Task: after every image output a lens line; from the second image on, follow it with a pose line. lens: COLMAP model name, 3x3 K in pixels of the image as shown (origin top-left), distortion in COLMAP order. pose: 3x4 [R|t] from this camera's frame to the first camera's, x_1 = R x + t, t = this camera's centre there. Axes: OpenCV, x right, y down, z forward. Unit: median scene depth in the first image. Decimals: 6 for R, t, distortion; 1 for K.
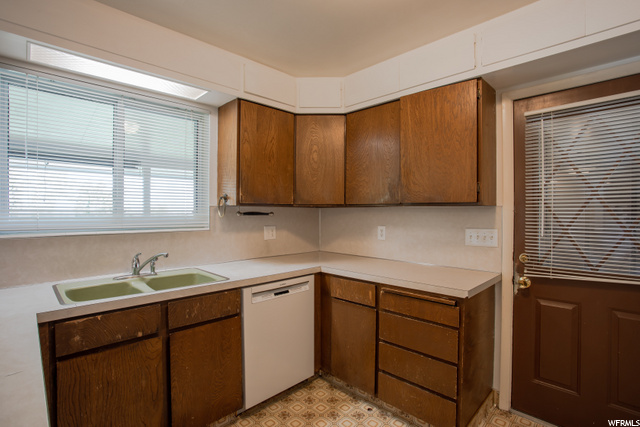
lens RADIAL K [[313.7, 0, 318.1], [0, 313.7, 212.4], [0, 0, 1]] dist [-0.079959, 0.039552]
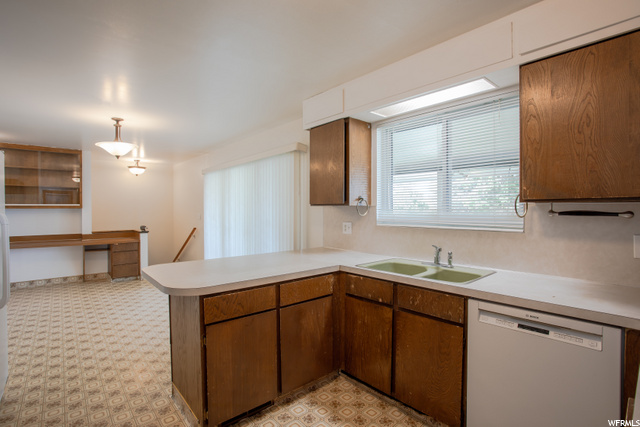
lens RADIAL K [[313.7, 0, 318.1], [0, 313.7, 212.4], [0, 0, 1]] dist [-0.079959, 0.039552]
pose [[-0.070398, 0.009596, -0.997473, 0.616124], [-0.000848, 0.999953, 0.009680, -0.005298], [0.997519, 0.001528, -0.070386, 0.611235]]
